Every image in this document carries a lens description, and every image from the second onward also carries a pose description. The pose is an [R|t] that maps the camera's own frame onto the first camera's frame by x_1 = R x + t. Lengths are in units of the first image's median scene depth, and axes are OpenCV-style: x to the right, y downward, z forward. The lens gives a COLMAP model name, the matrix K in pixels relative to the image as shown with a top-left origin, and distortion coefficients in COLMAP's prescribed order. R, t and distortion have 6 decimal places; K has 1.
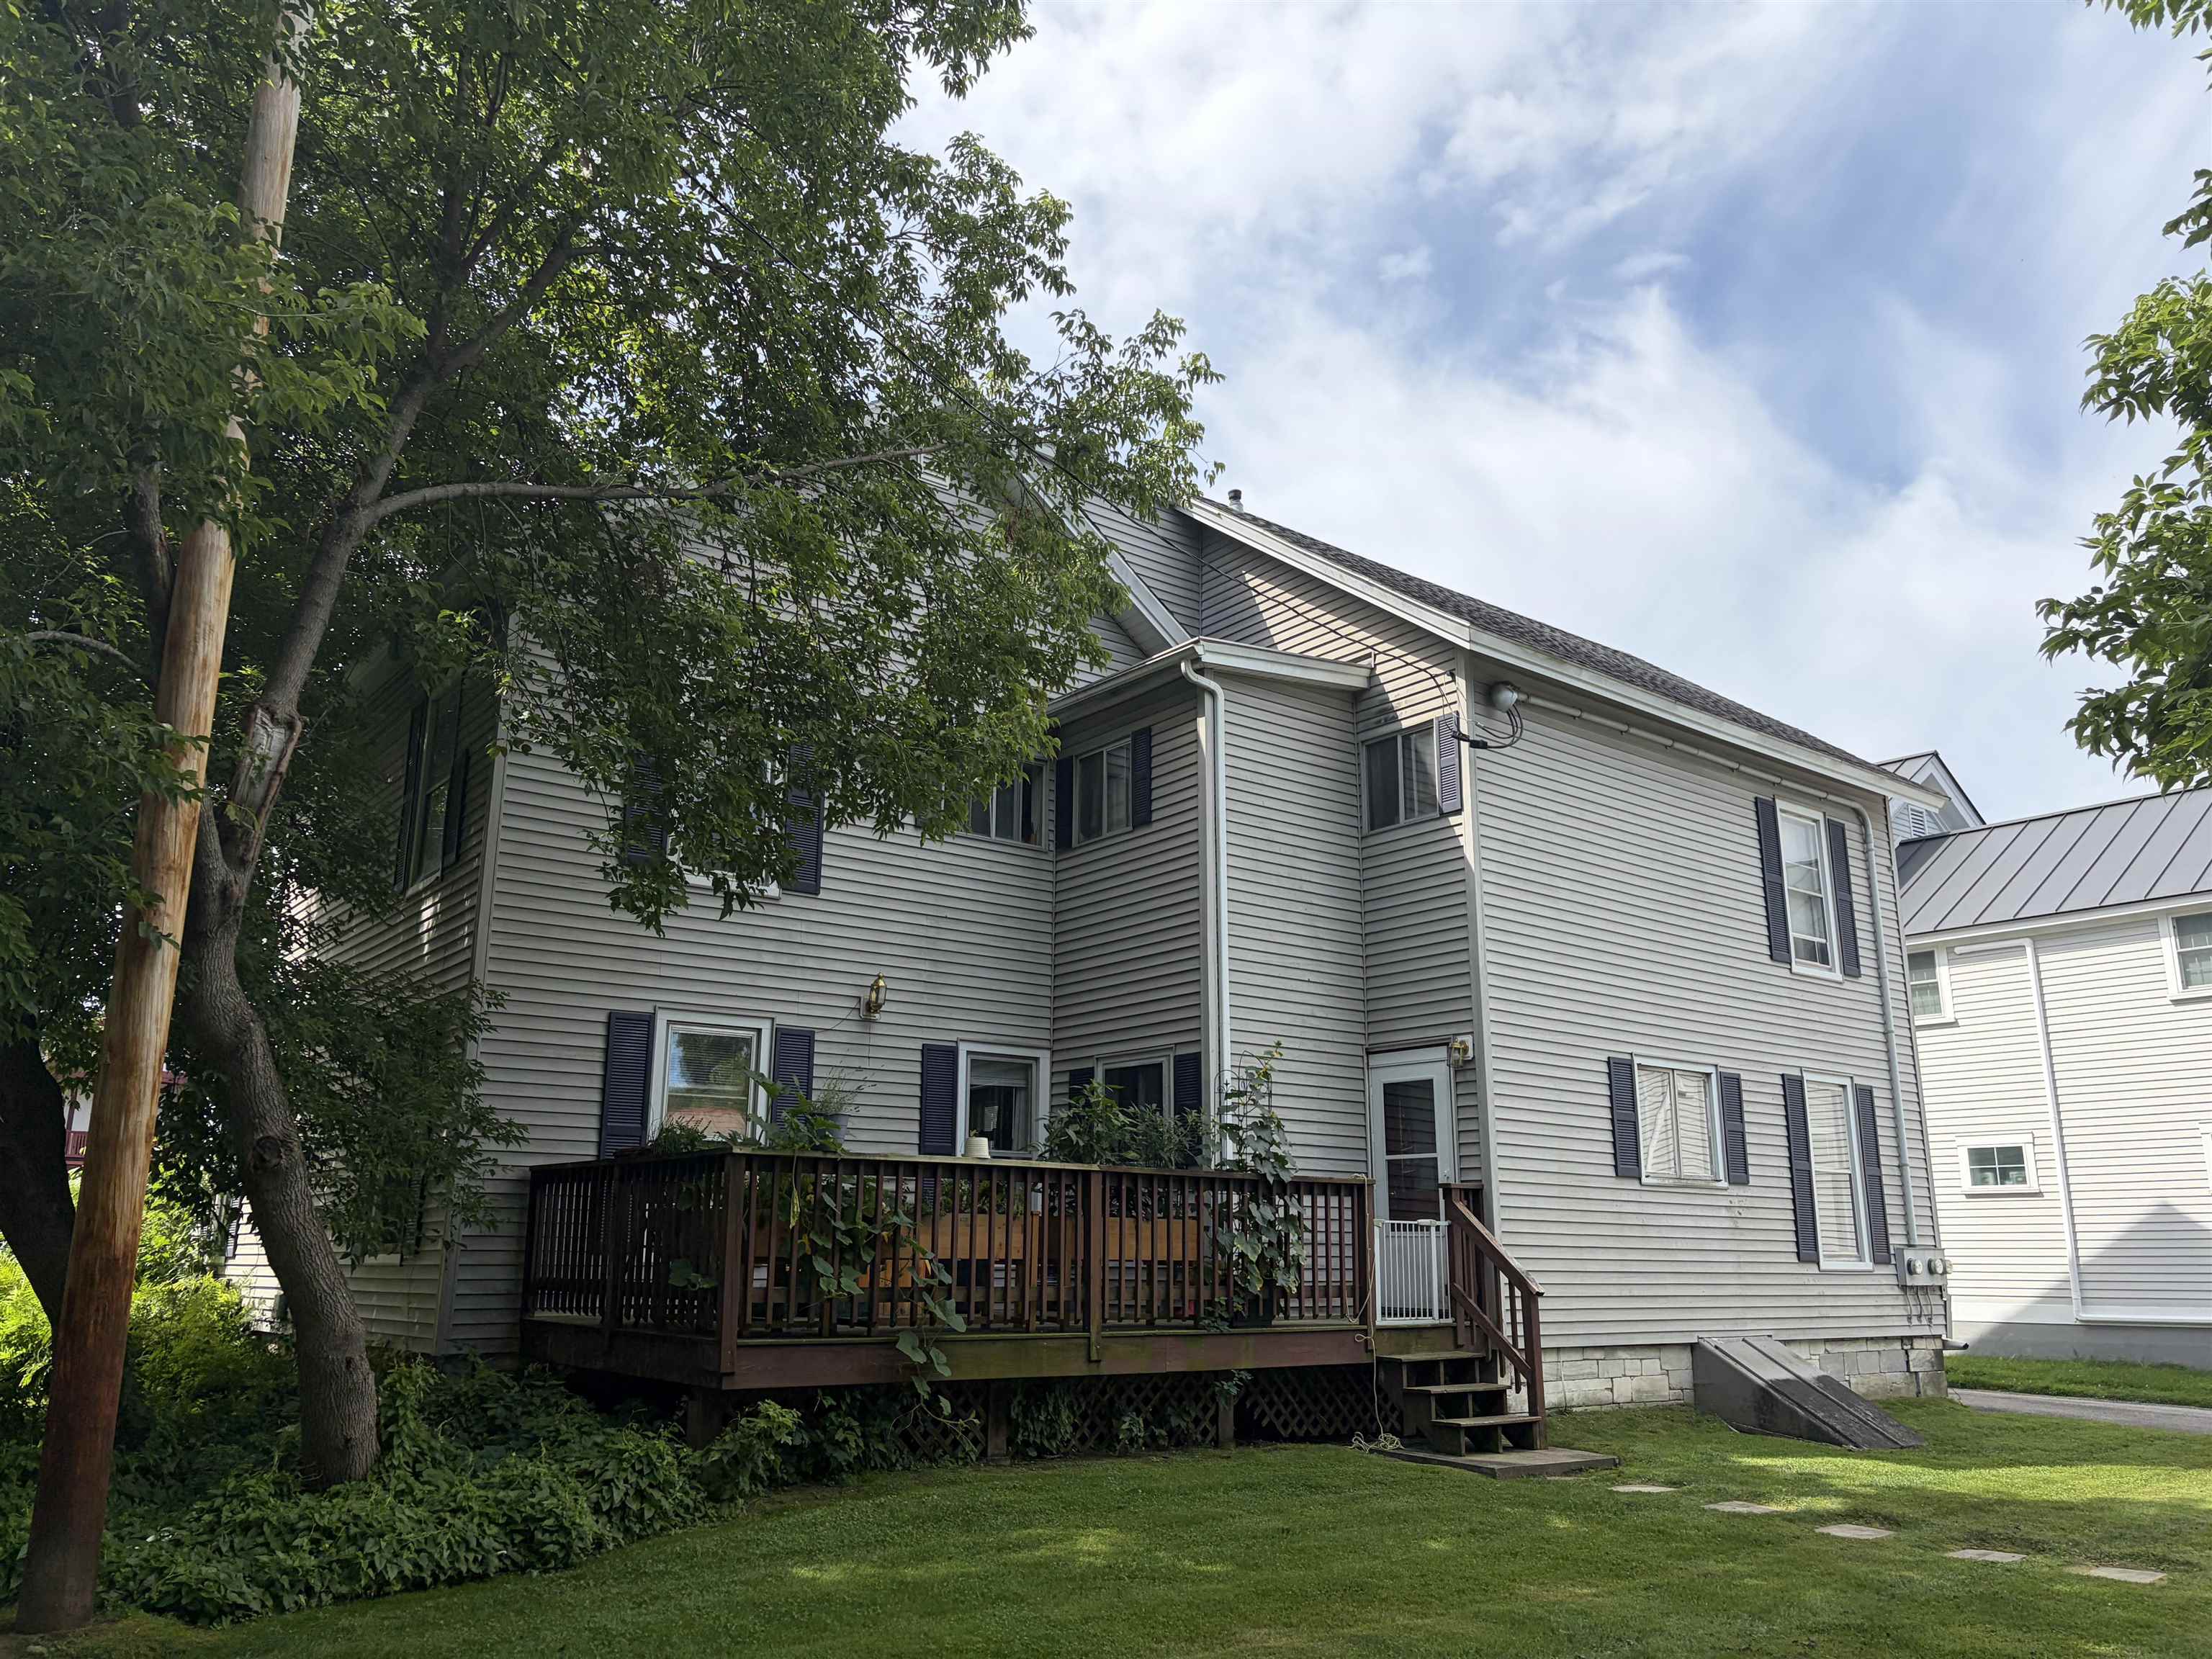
lens RADIAL K [[1675.8, 0, 1100.2], [0, 1675.8, 834.4], [0, 0, 1]] dist [0.034979, -0.040286]
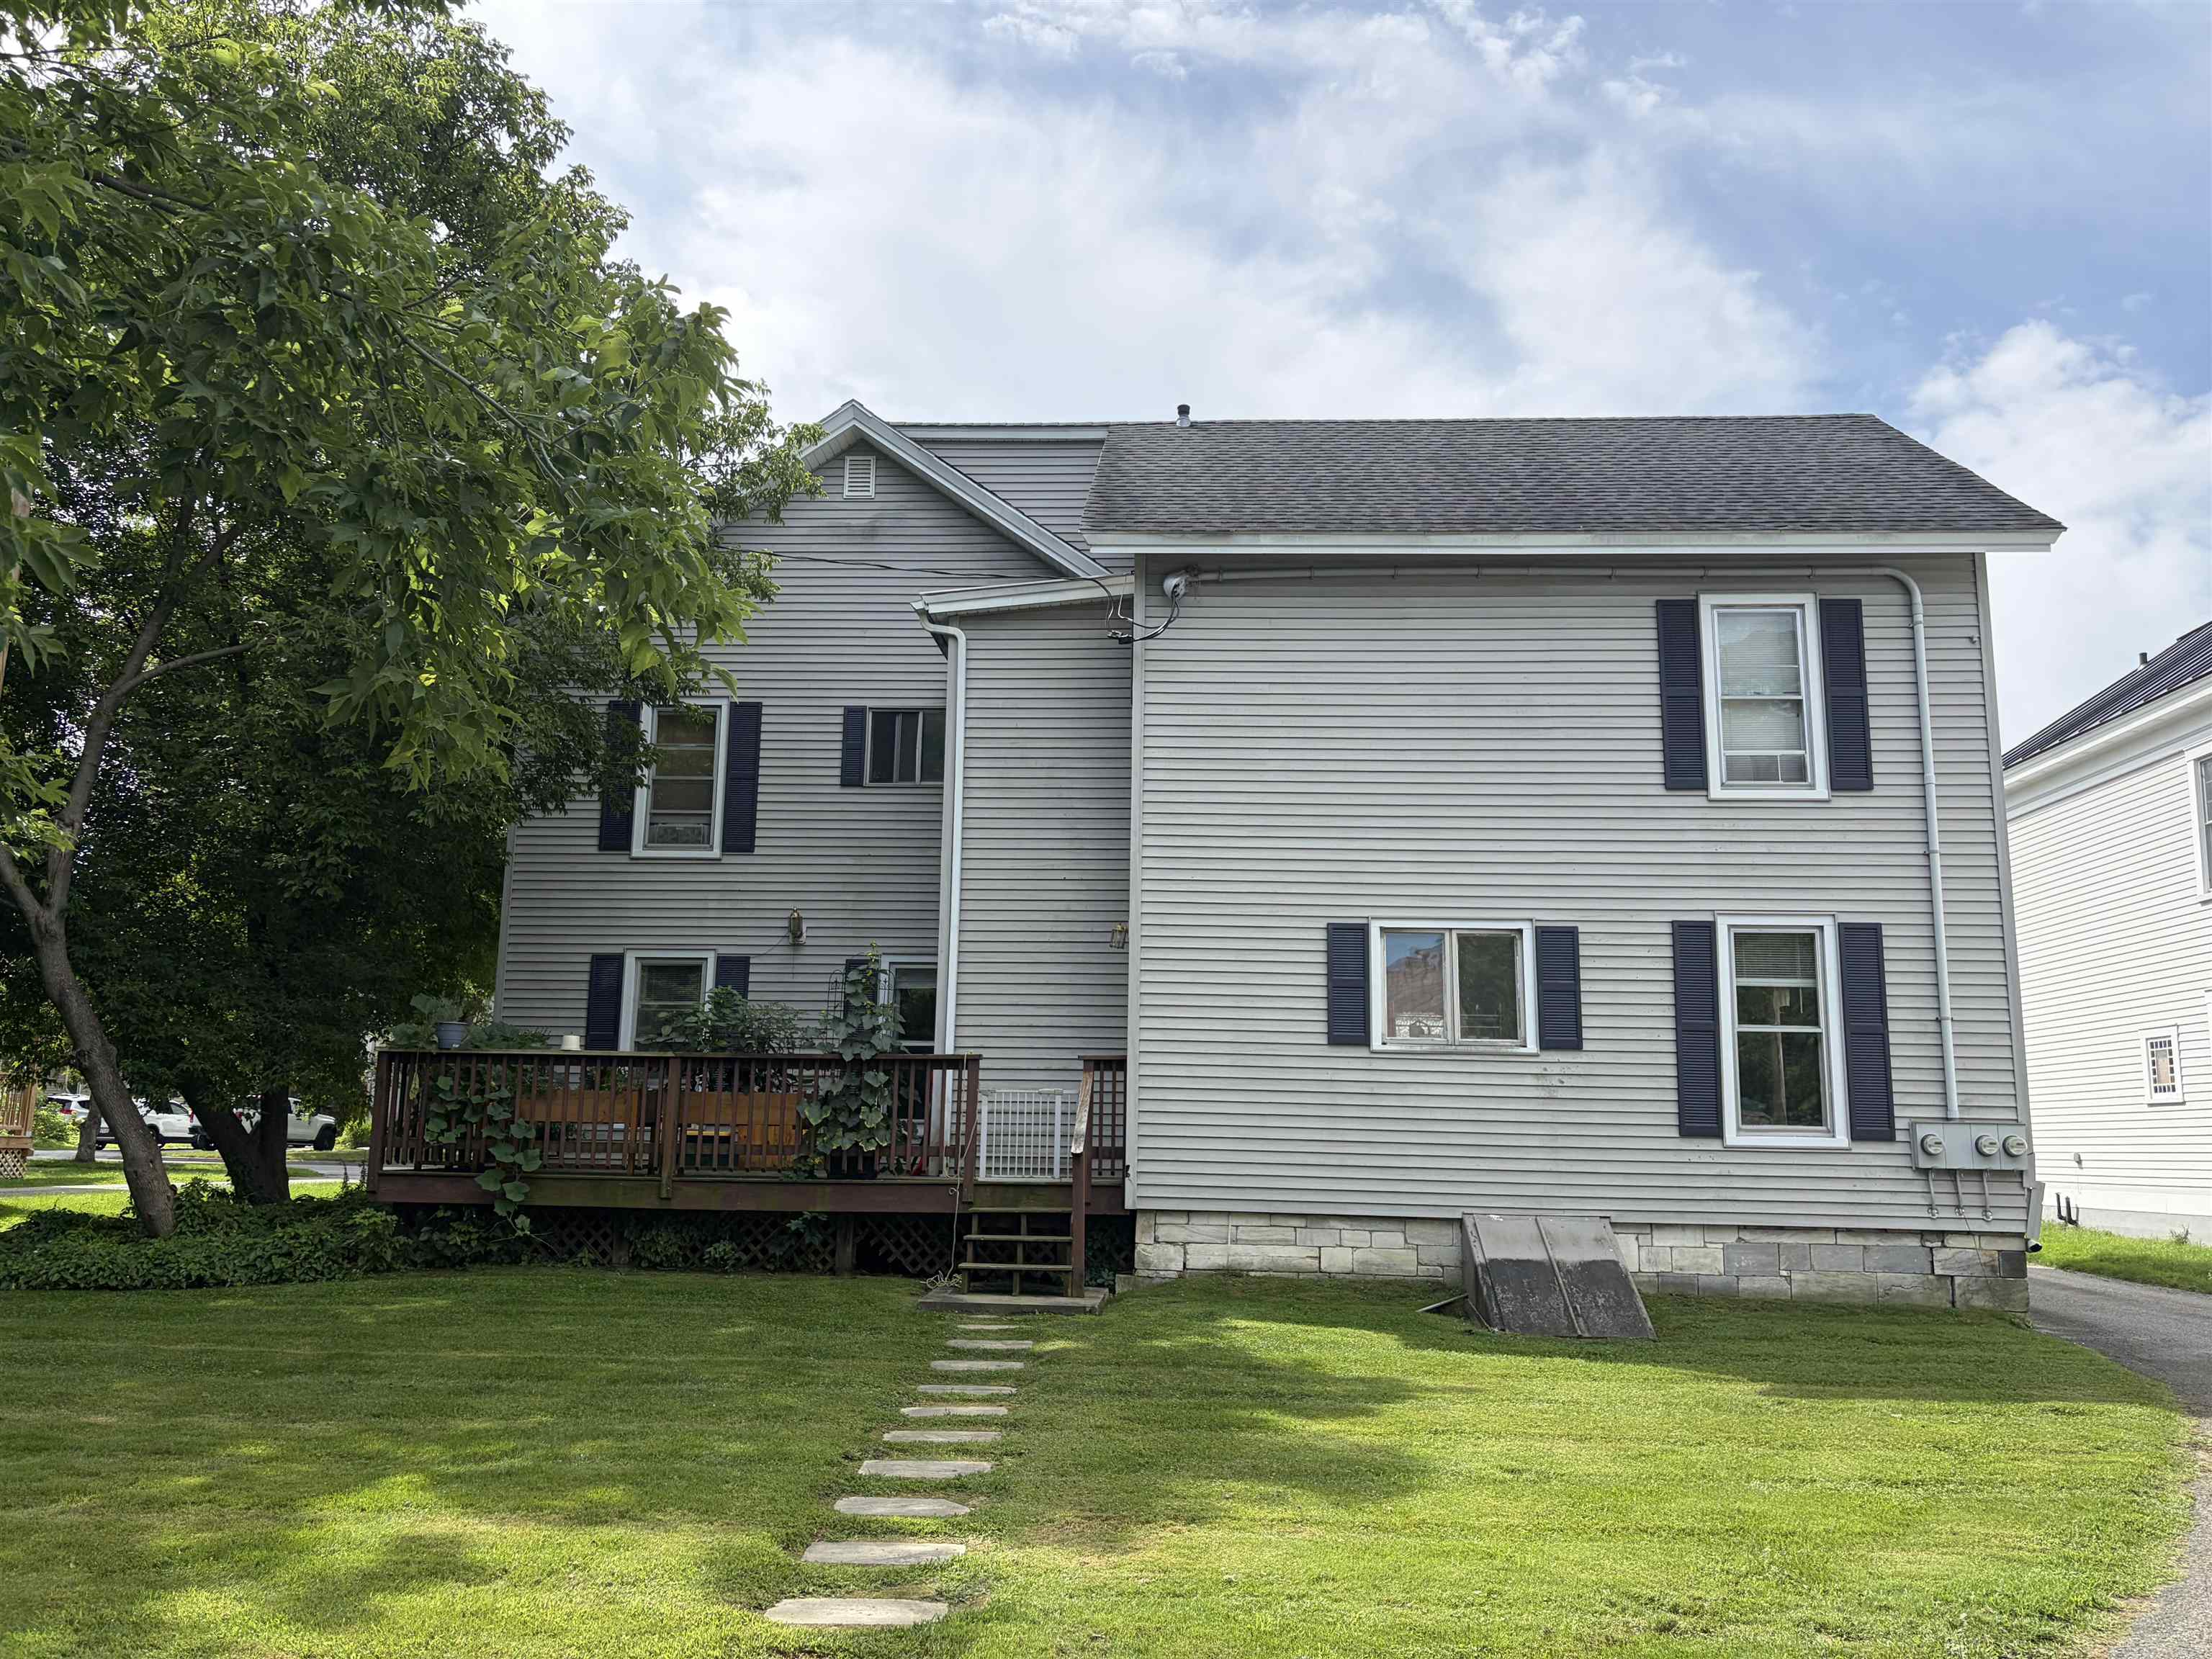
lens RADIAL K [[1675.8, 0, 1100.2], [0, 1675.8, 834.4], [0, 0, 1]] dist [0.034979, -0.040286]
pose [[0.741773, -0.113511, -0.660976, 0.885284], [0.152808, 0.988254, 0.001773, 0.061146], [0.653011, -0.102318, 0.750405, 0.198142]]
